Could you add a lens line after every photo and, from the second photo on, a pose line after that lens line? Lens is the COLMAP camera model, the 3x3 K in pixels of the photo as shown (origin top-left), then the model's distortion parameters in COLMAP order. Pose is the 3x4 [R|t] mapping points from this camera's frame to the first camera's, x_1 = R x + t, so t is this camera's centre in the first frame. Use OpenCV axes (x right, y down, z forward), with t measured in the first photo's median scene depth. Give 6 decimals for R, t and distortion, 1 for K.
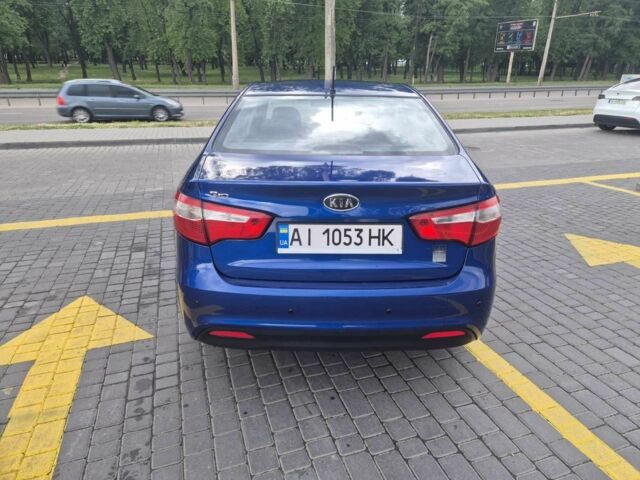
lens RADIAL K [[424.0, 0, 326.2], [0, 424.0, 250.5], [0, 0, 1]] dist [0.054497, -0.036472]
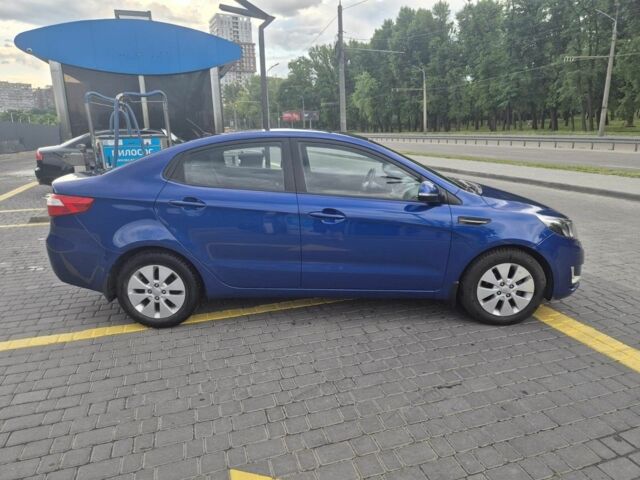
lens RADIAL K [[426.1, 0, 312.4], [0, 426.1, 239.8], [0, 0, 1]] dist [0.044706, -0.034434]
pose [[-0.017927, 0.251567, -0.967674, 1.130455], [-0.361627, 0.900676, 0.240849, -0.411021], [0.932151, 0.354255, 0.074827, 1.023432]]
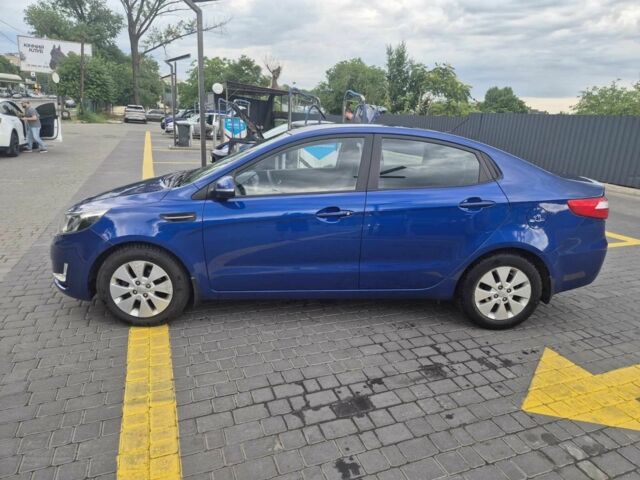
lens RADIAL K [[426.1, 0, 312.4], [0, 426.1, 239.8], [0, 0, 1]] dist [0.044706, -0.034434]
pose [[-0.031545, -0.290971, 0.956212, -1.106539], [0.333303, 0.898866, 0.284517, -0.478969], [-0.942292, 0.327683, 0.068627, 1.100612]]
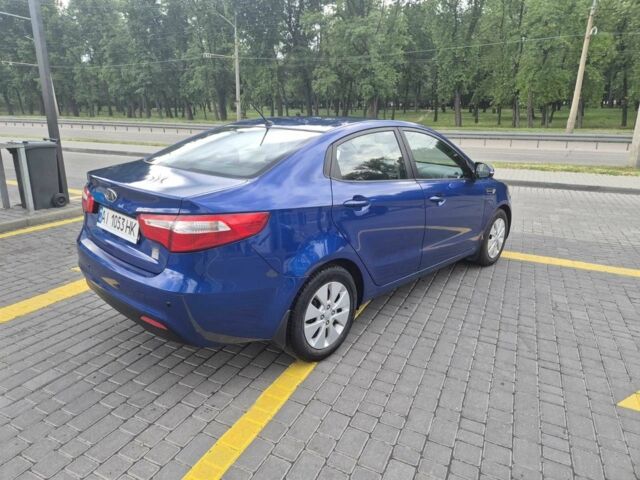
lens RADIAL K [[426.1, 0, 312.4], [0, 426.1, 239.8], [0, 0, 1]] dist [0.044706, -0.034434]
pose [[0.713171, 0.208124, -0.669382, 0.720788], [-0.281718, 0.959496, -0.001820, -0.076919], [0.641890, 0.189875, 0.742916, 0.192502]]
